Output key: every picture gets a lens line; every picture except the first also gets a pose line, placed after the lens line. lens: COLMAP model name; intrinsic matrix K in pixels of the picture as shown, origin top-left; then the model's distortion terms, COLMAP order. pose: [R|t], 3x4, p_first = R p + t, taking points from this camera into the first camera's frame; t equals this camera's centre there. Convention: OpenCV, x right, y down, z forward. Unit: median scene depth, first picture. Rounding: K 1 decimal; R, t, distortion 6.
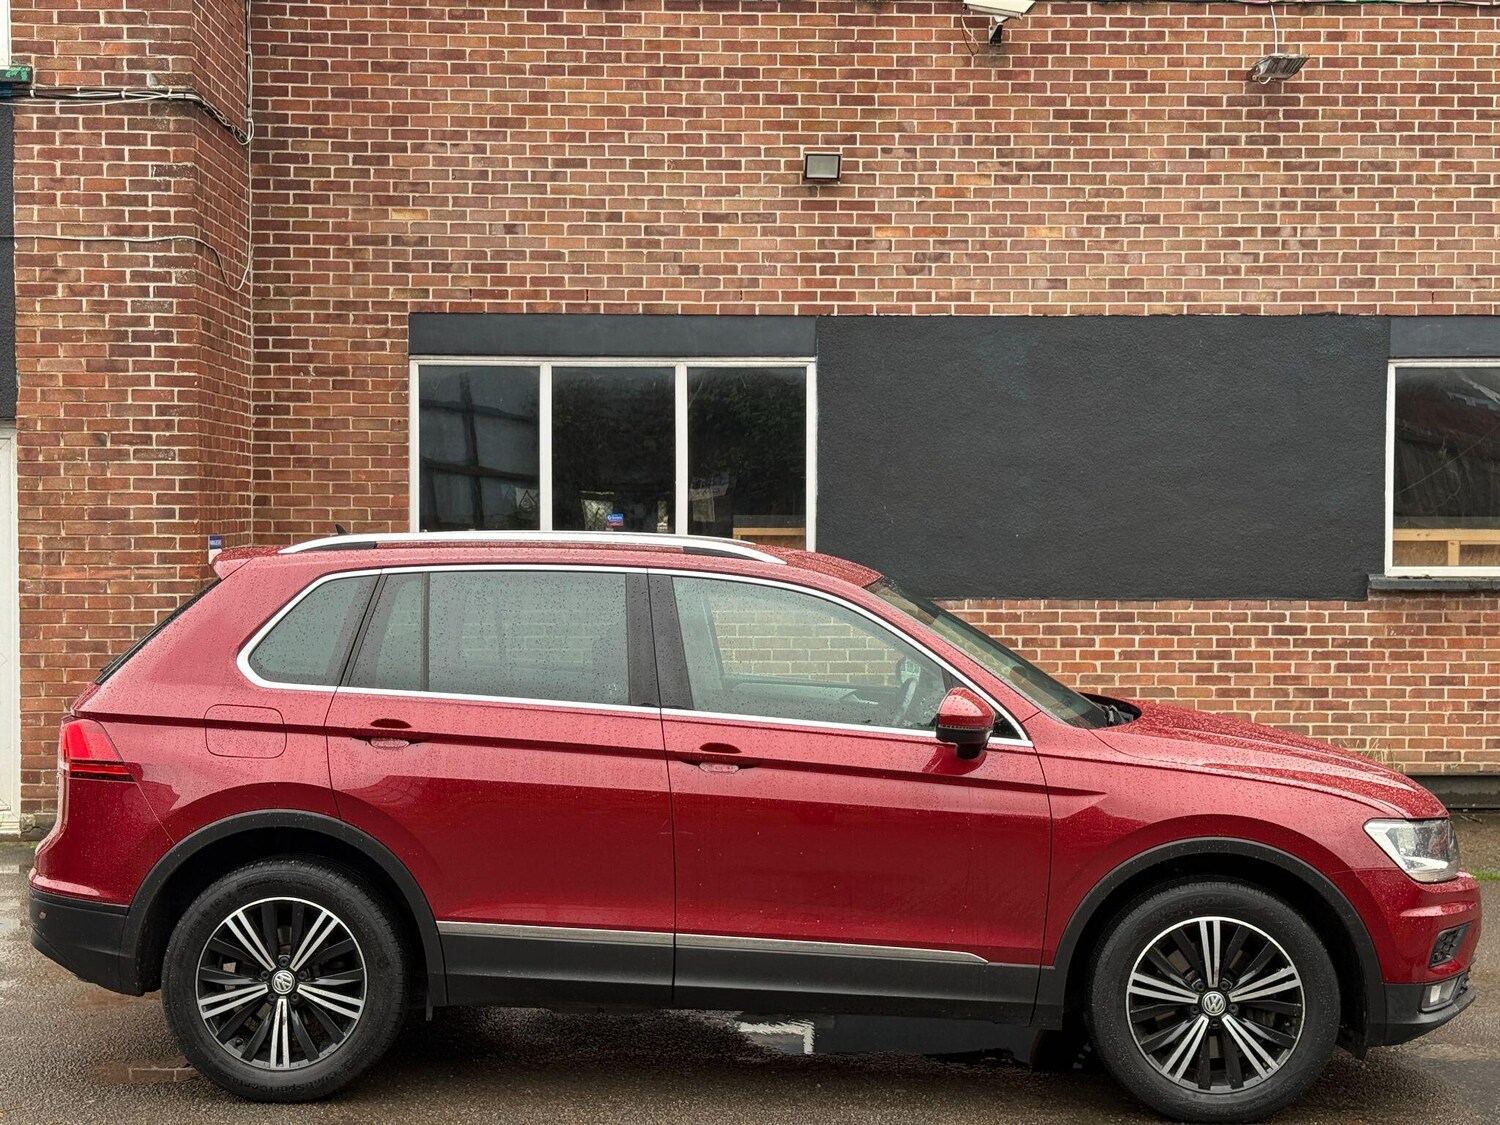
lens RADIAL K [[2092.7, 0, 776.2], [0, 2092.7, 596.2], [0, 0, 1]] dist [0.080510, 0.000000]
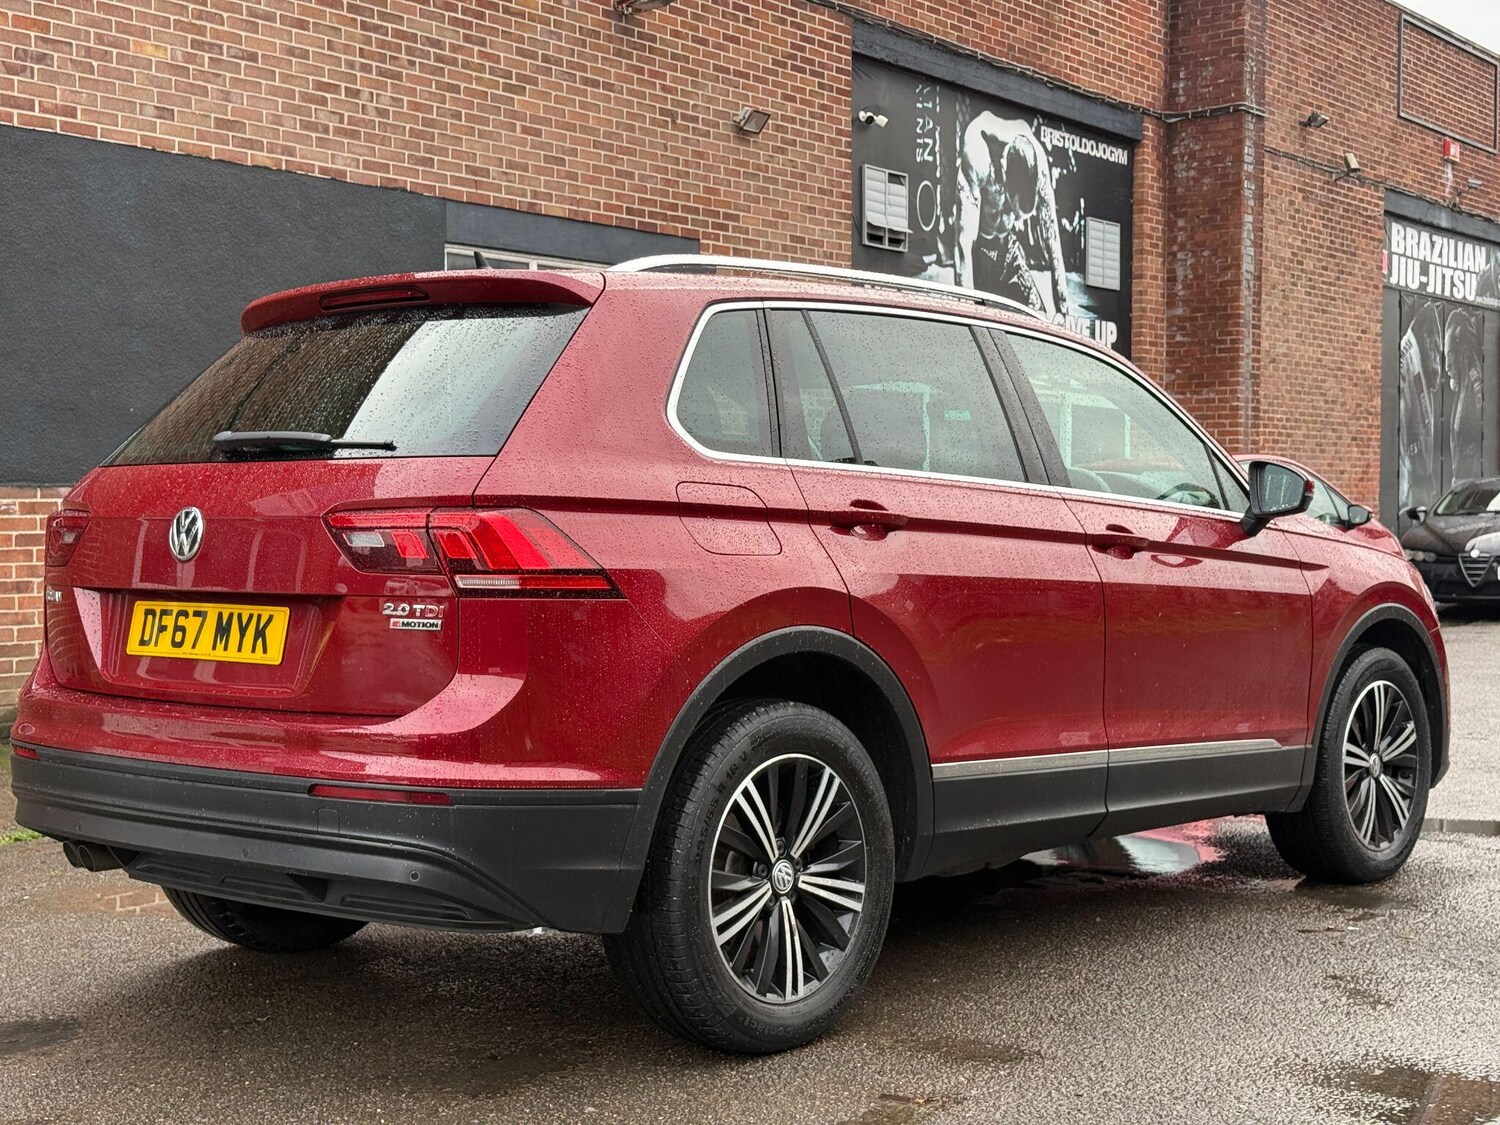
lens RADIAL K [[2092.7, 0, 749.3], [0, 2092.7, 567.9], [0, 0, 1]] dist [0.080510, 0.000000]
pose [[0.630597, -0.025930, 0.775677, -0.385997], [0.034315, 0.999396, 0.005511, 0.038196], [-0.775351, 0.023142, 0.631106, 0.282875]]
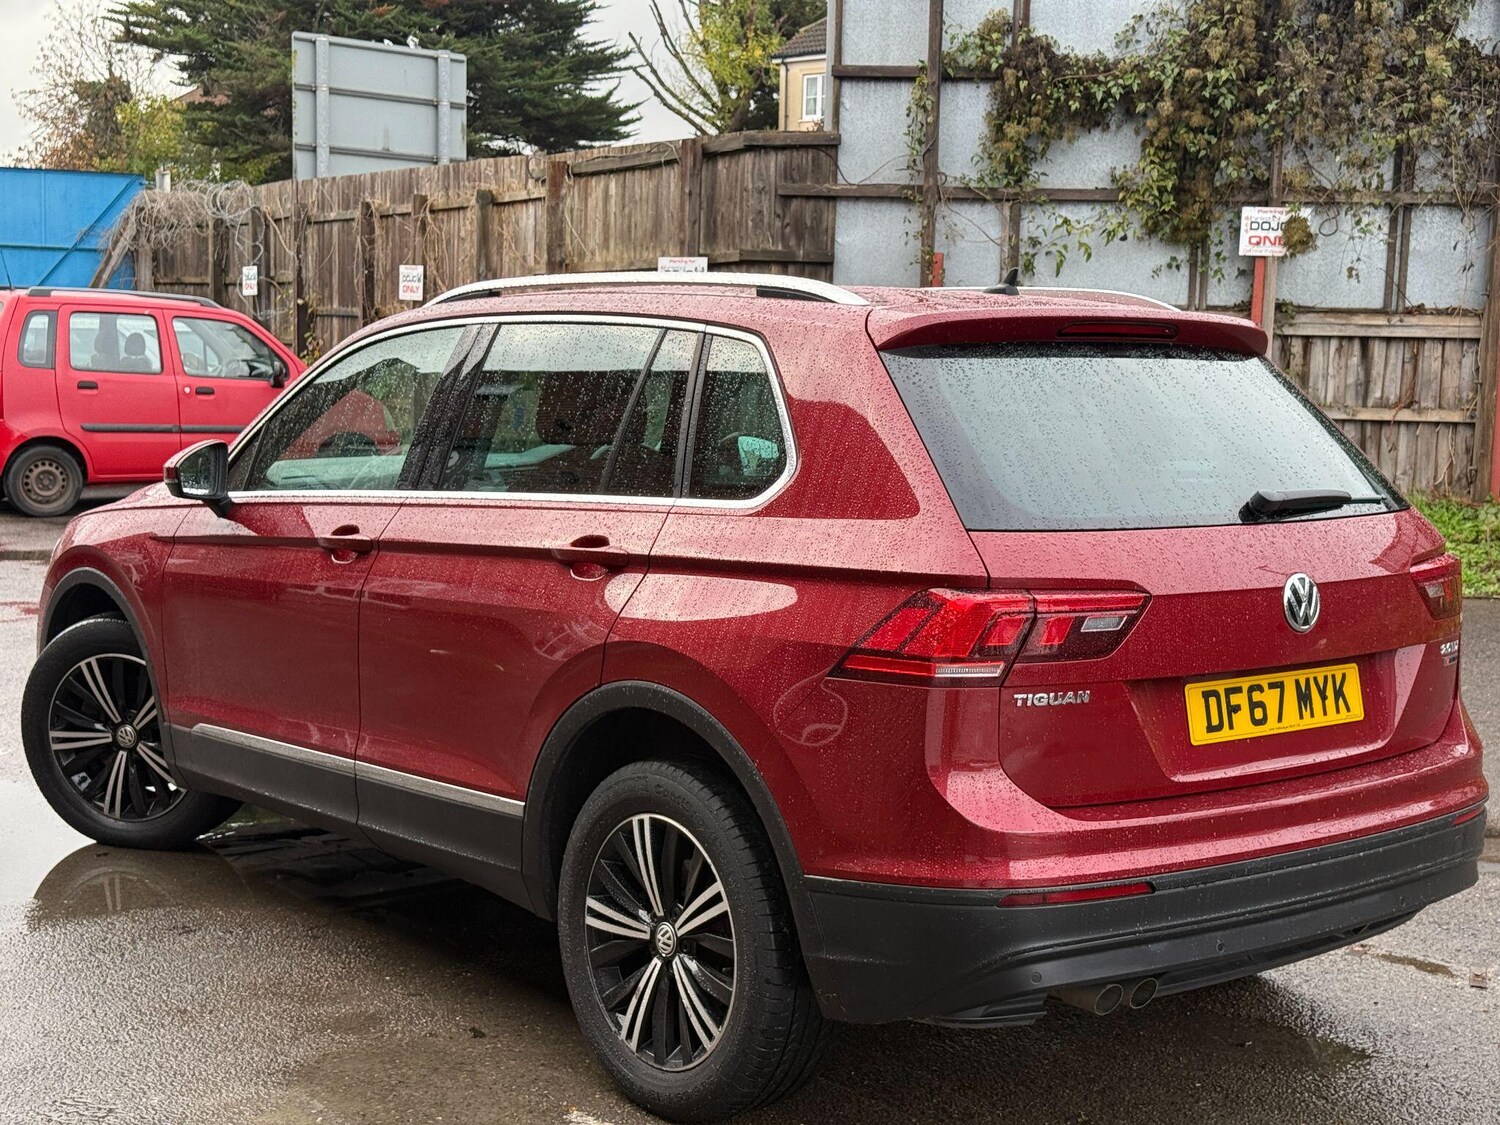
lens RADIAL K [[2092.7, 0, 763.6], [0, 2092.7, 584.2], [0, 0, 1]] dist [0.080510, 0.000000]
pose [[-0.668848, -0.106968, 0.735663, -0.360952], [-0.003434, 0.990028, 0.140831, -0.016242], [-0.743391, 0.091668, -0.662545, 0.839888]]
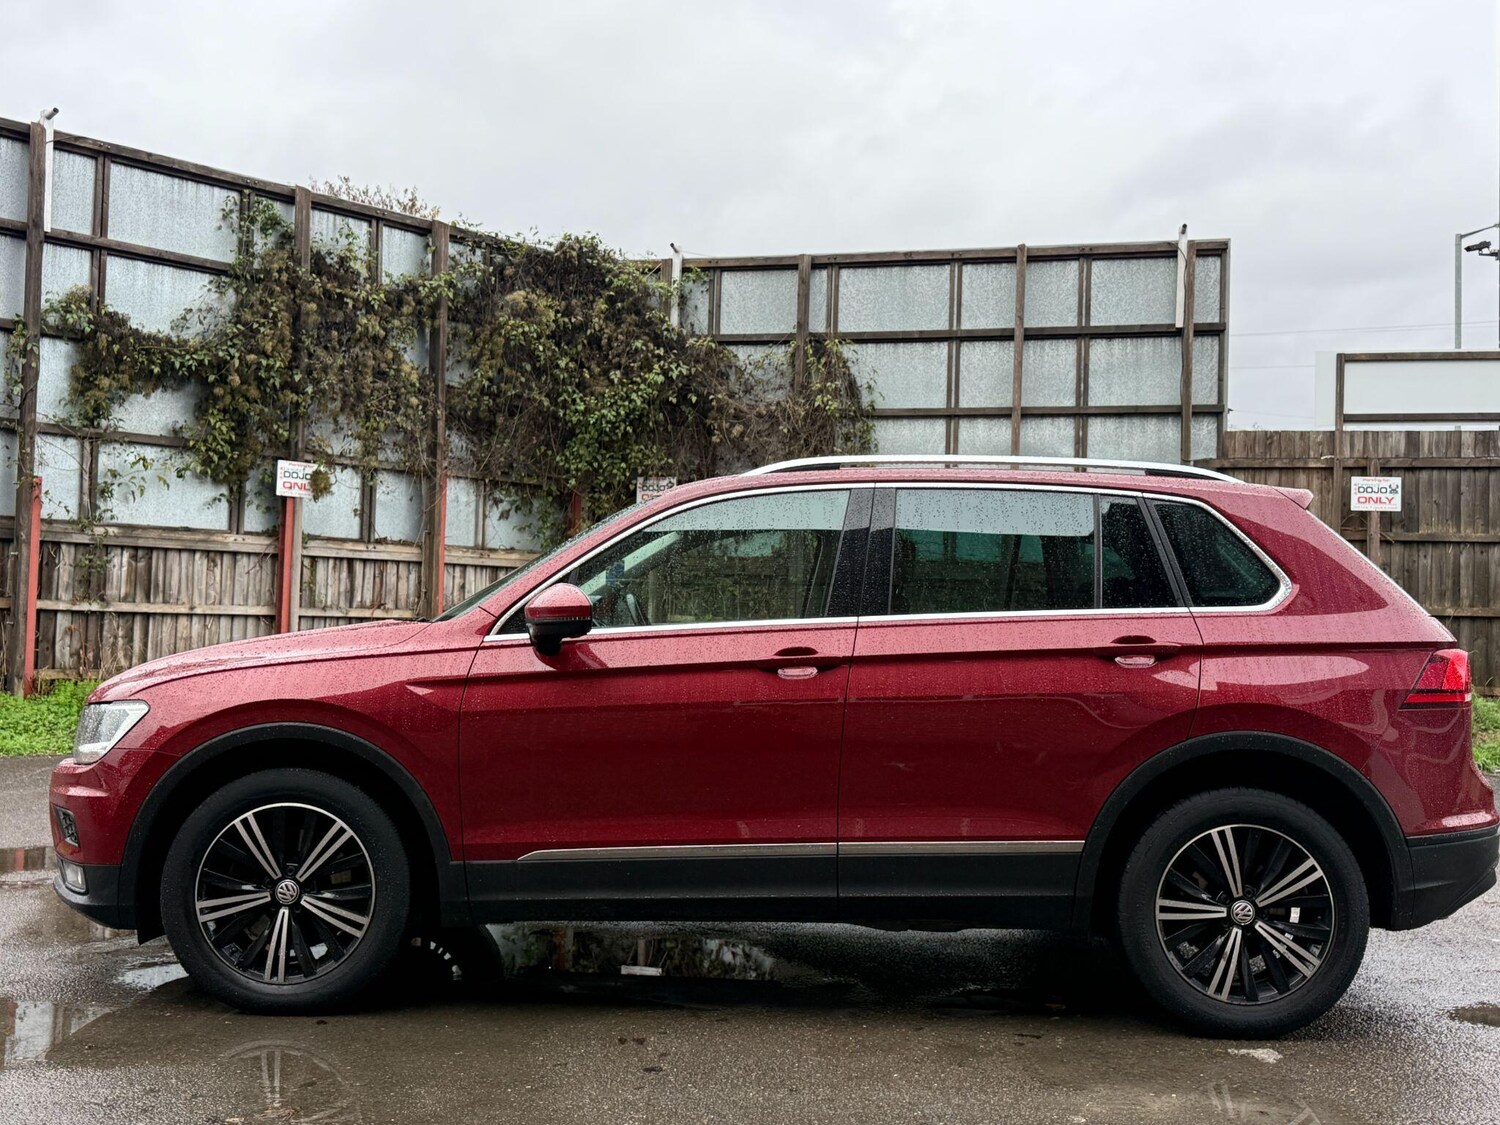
lens RADIAL K [[1483.4, 0, 741.6], [0, 1483.4, 562.1], [0, 0, 1]] dist [0.061622, 0.000000]
pose [[-0.998576, -0.033396, -0.041609, 0.018541], [-0.033048, 0.999413, -0.009028, 0.013686], [0.041886, -0.007640, -0.999093, 0.972129]]
